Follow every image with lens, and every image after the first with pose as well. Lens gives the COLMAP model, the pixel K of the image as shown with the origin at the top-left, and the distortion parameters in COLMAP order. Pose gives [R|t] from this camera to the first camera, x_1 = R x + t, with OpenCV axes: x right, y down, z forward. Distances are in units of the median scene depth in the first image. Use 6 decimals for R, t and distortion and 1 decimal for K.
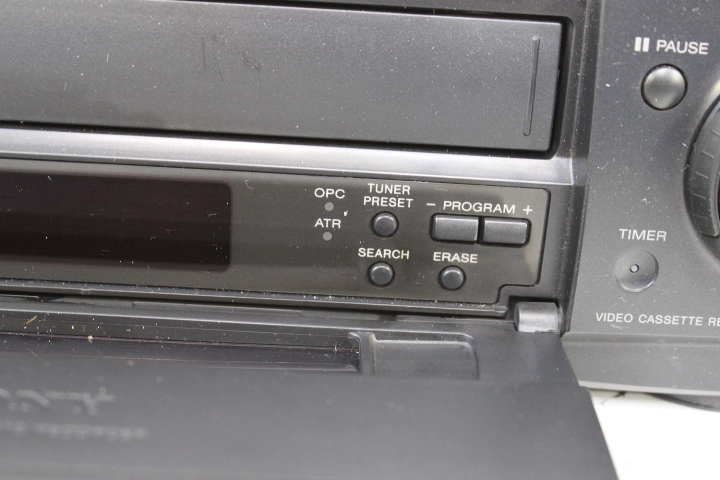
lens RADIAL K [[1065.8, 0, 360.0], [0, 1065.8, 240.0], [0, 0, 1]] dist [-0.024823, -0.061162]
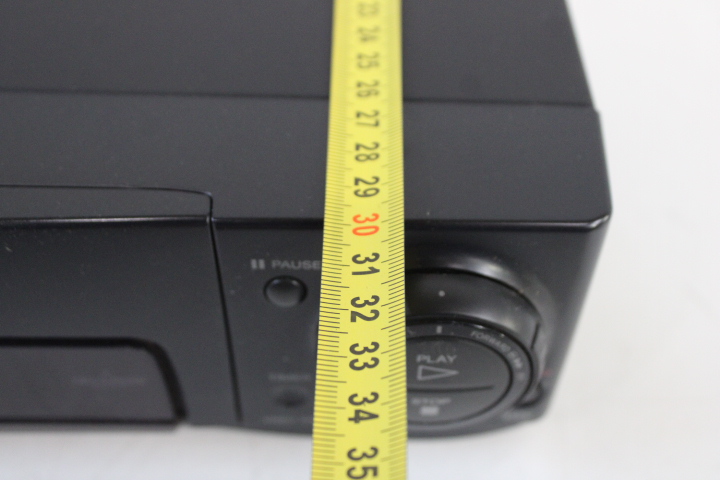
lens RADIAL K [[963.2, 0, 360.0], [0, 963.2, 240.0], [0, 0, 1]] dist [-0.077217, 0.091383]
pose [[0.999496, -0.013615, -0.028662, 0.362733], [0.025024, 0.893626, 0.448115, -0.583506], [0.019512, -0.448606, 0.893517, 0.135354]]
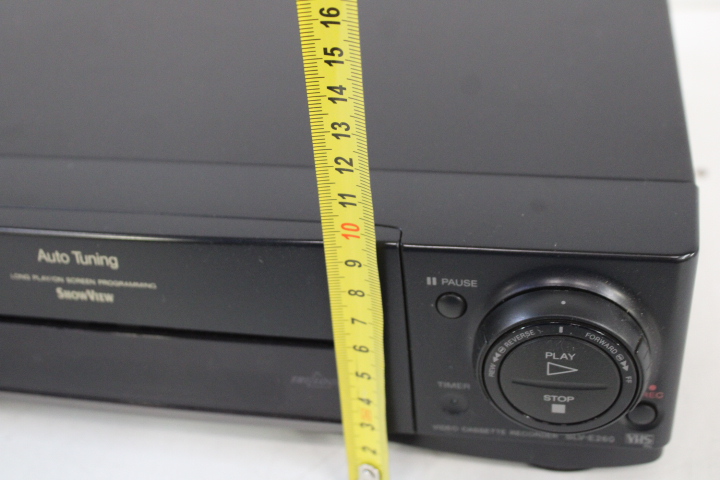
lens RADIAL K [[963.2, 0, 360.0], [0, 963.2, 240.0], [0, 0, 1]] dist [-0.077217, 0.091383]
pose [[0.966367, 0.006345, -0.257087, 0.470459], [0.054493, 0.971942, 0.228821, -0.505988], [0.251325, -0.235134, 0.938908, -0.249816]]
